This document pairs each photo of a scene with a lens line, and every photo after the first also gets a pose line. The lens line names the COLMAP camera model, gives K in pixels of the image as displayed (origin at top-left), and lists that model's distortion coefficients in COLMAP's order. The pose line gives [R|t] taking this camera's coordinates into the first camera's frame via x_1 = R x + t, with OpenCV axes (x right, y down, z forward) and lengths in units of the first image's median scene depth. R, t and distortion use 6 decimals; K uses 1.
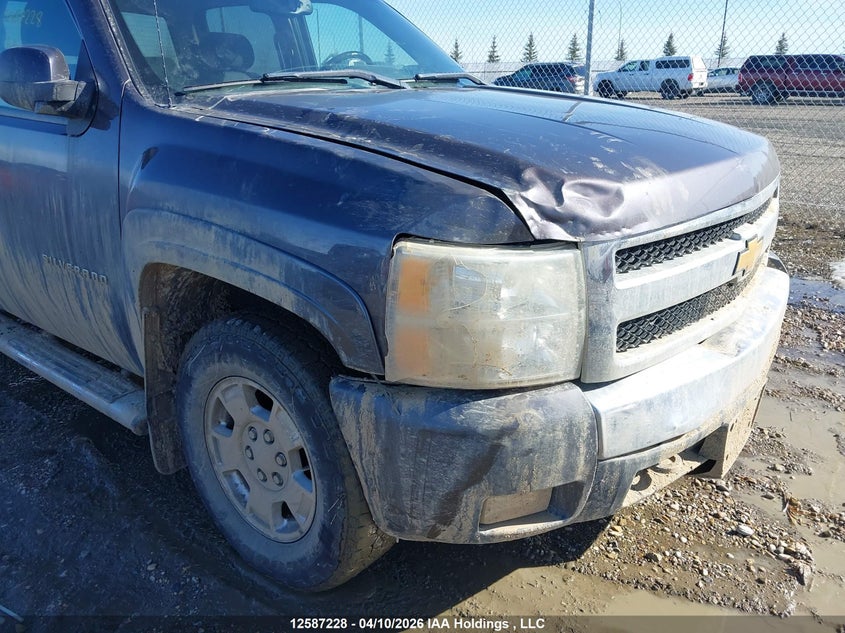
lens RADIAL K [[681.3, 0, 424.6], [0, 681.3, 322.5], [0, 0, 1]] dist [0.003064, -0.006301]
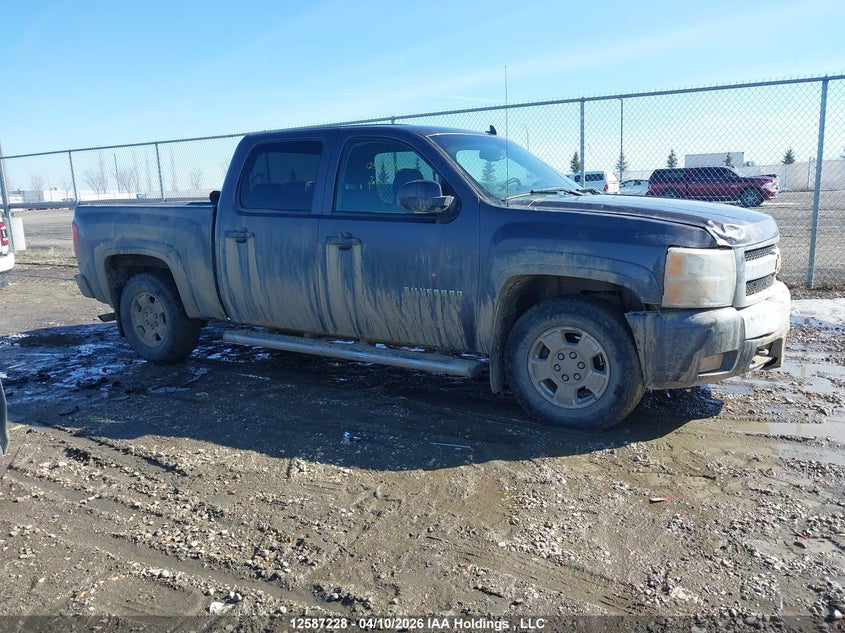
lens RADIAL K [[618.1, 0, 419.9], [0, 618.1, 309.9], [0, 0, 1]] dist [-0.004620, -0.004363]
pose [[0.996772, -0.047868, 0.064460, -1.014728], [0.057684, 0.985392, -0.160237, 0.382937], [-0.055848, 0.163438, 0.984972, -1.076225]]
